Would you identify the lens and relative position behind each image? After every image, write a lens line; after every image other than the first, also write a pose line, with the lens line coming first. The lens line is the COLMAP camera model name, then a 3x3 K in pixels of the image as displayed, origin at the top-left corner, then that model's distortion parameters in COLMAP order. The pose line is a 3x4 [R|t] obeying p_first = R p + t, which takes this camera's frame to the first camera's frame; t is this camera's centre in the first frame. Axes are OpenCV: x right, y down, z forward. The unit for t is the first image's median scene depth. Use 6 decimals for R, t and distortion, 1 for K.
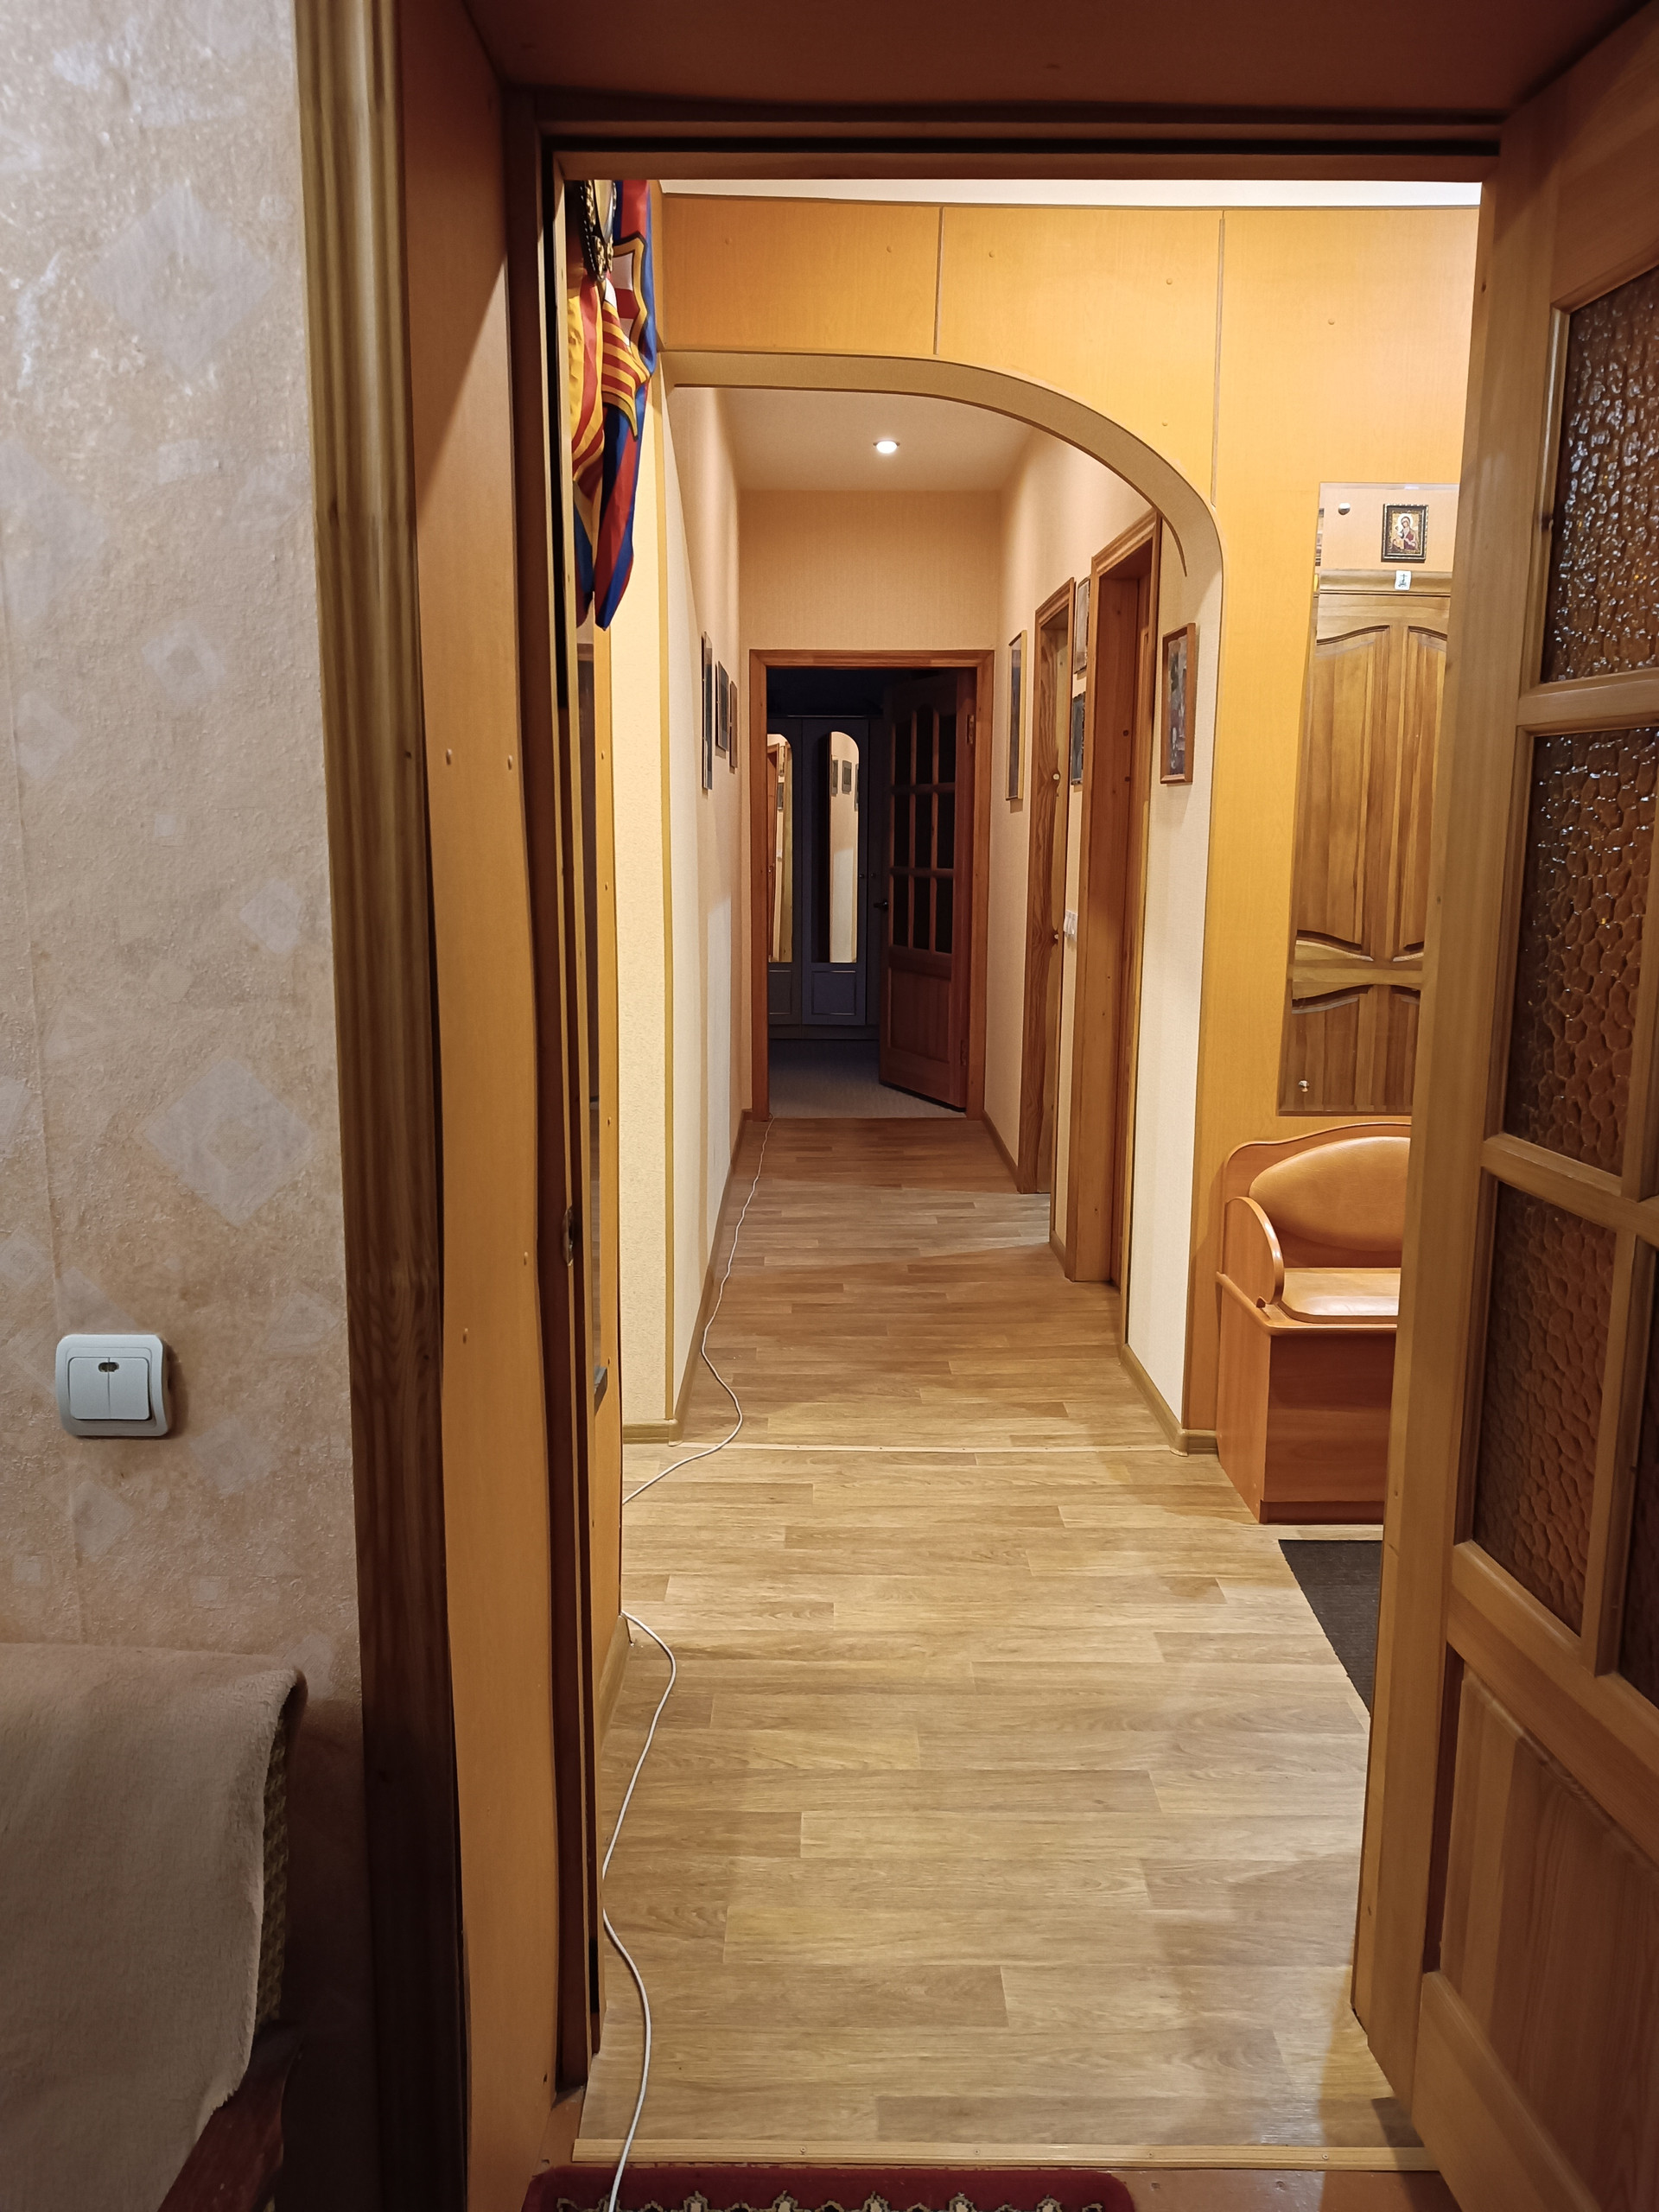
lens RADIAL K [[1580.0, 0, 826.9], [0, 1580.0, 1089.8], [0, 0, 1]] dist [0.030153, -0.014053]
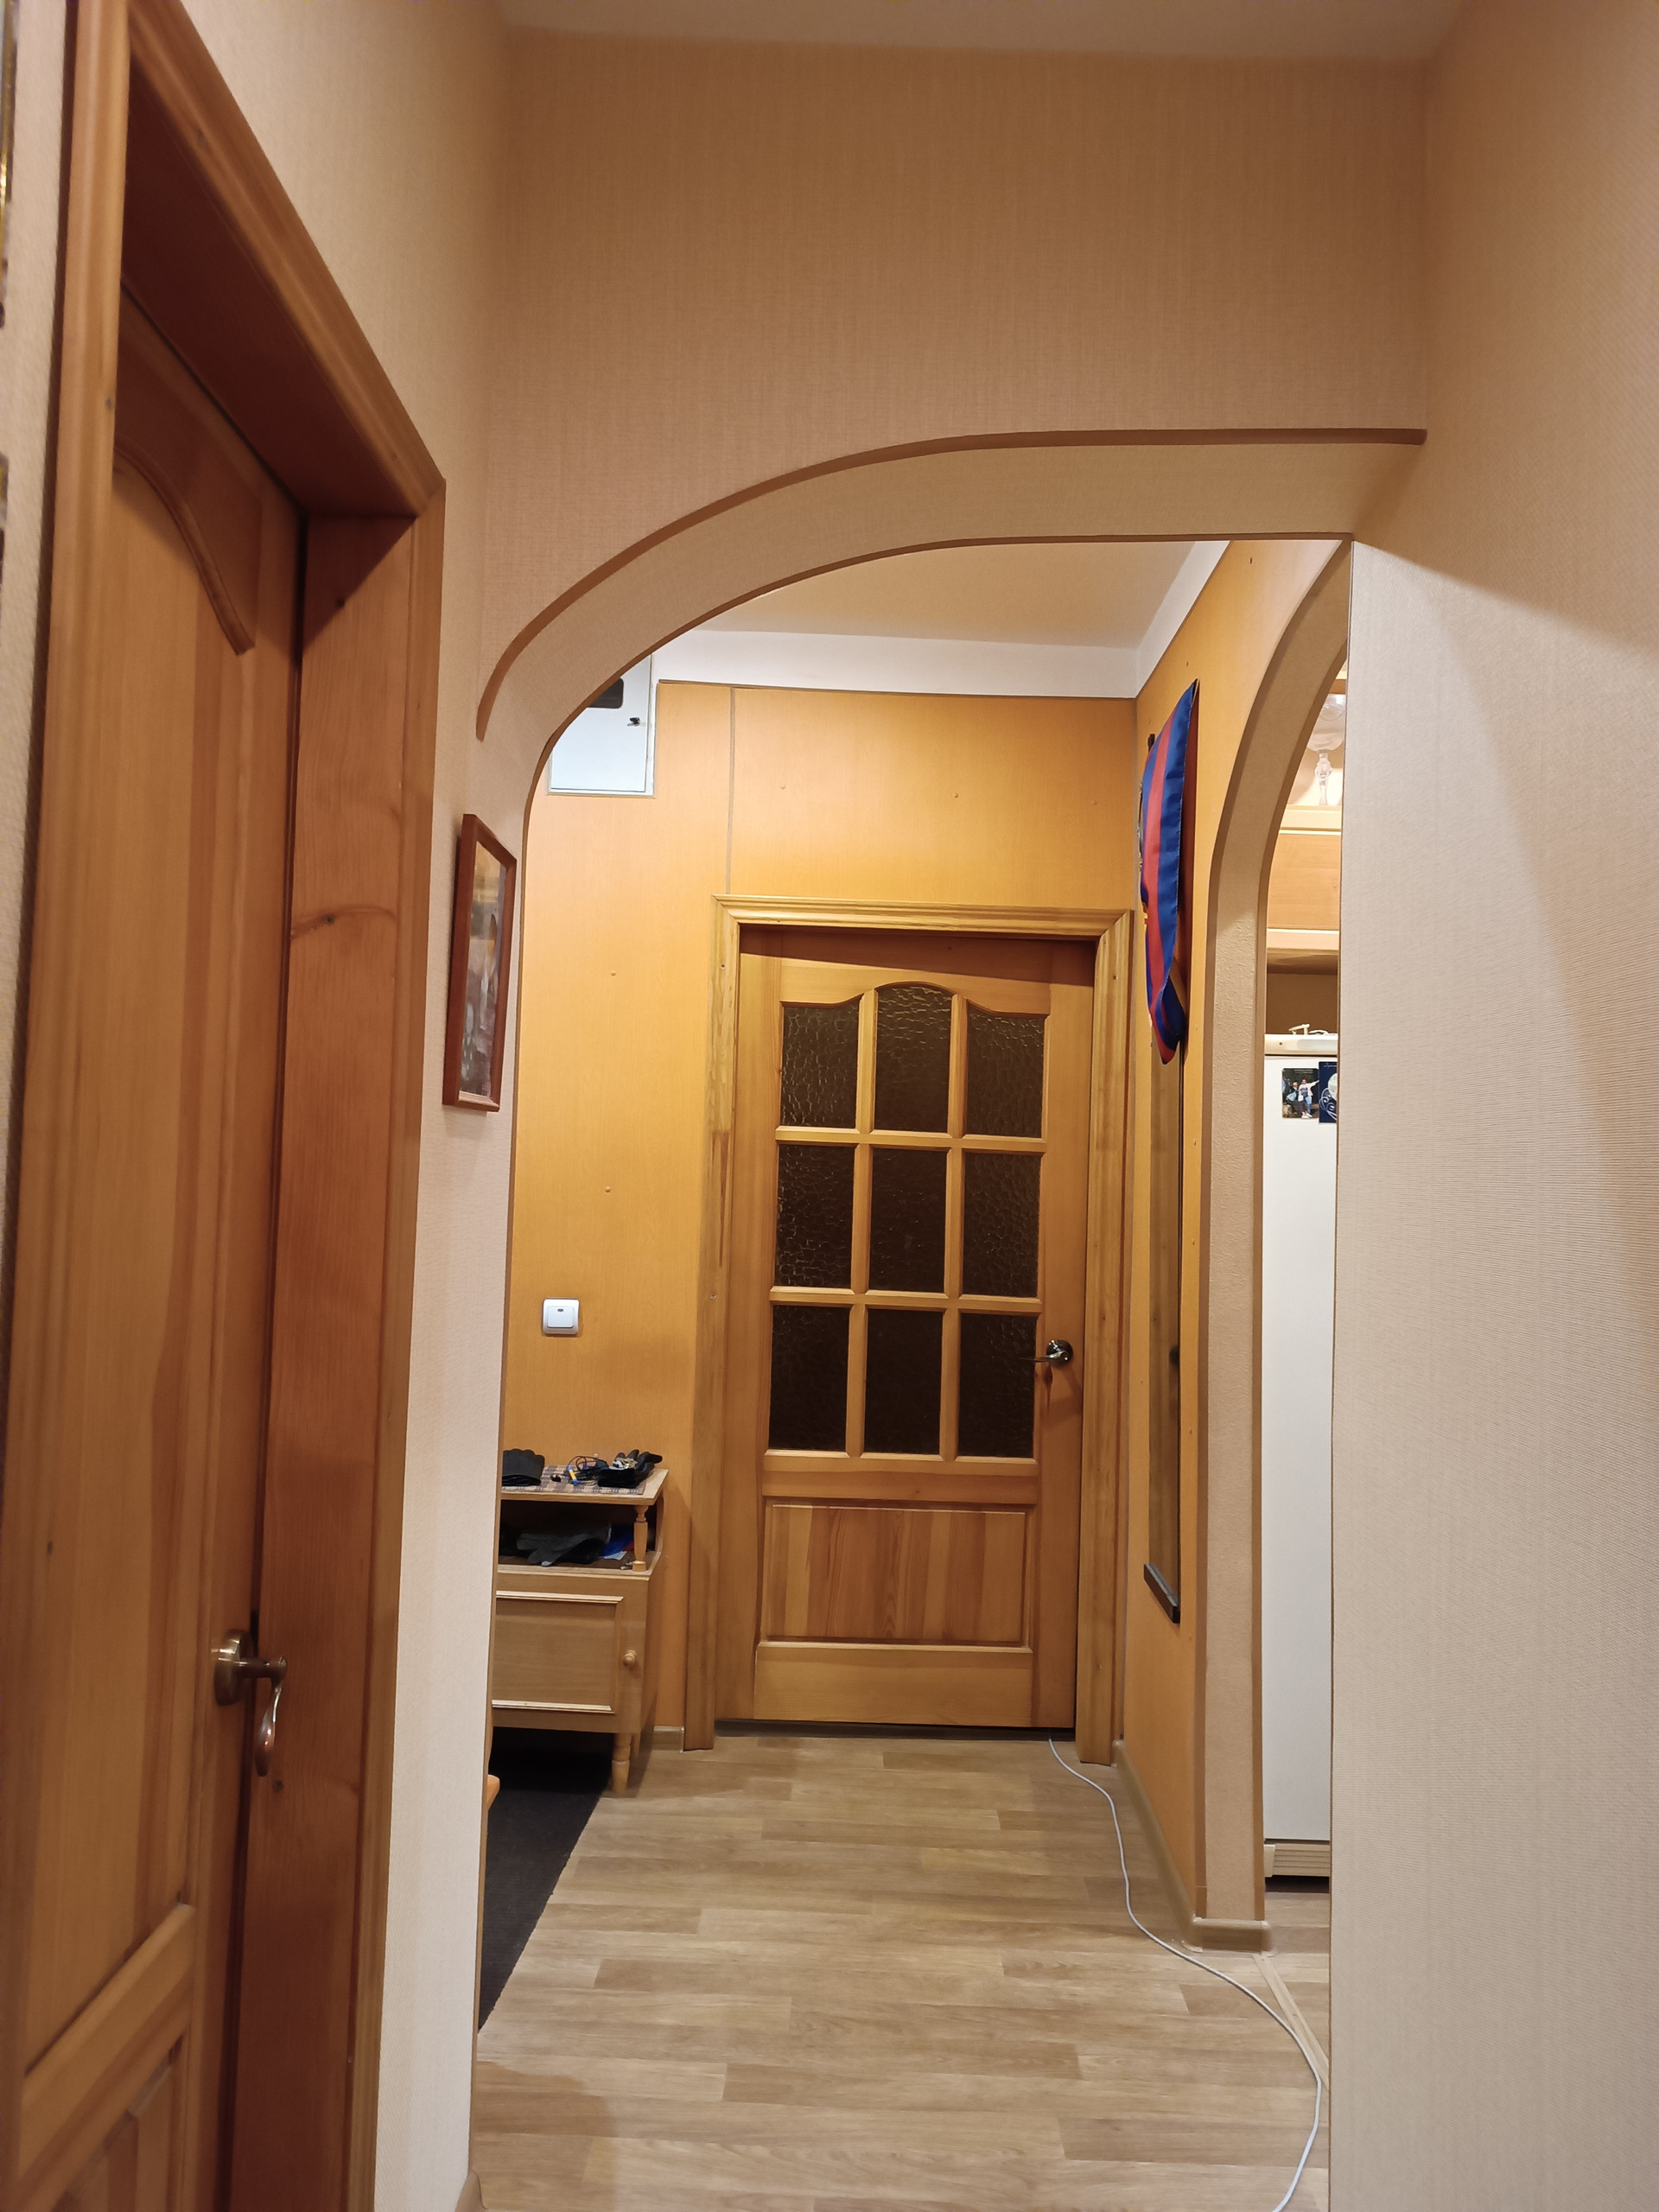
lens RADIAL K [[1580.0, 0, 834.4], [0, 1580.0, 1102.9], [0, 0, 1]] dist [0.030153, -0.014053]
pose [[-0.999269, -0.033724, 0.018008, 0.106088], [-0.031083, 0.990909, 0.130894, -0.325756], [-0.022258, 0.130239, -0.991233, 1.848982]]
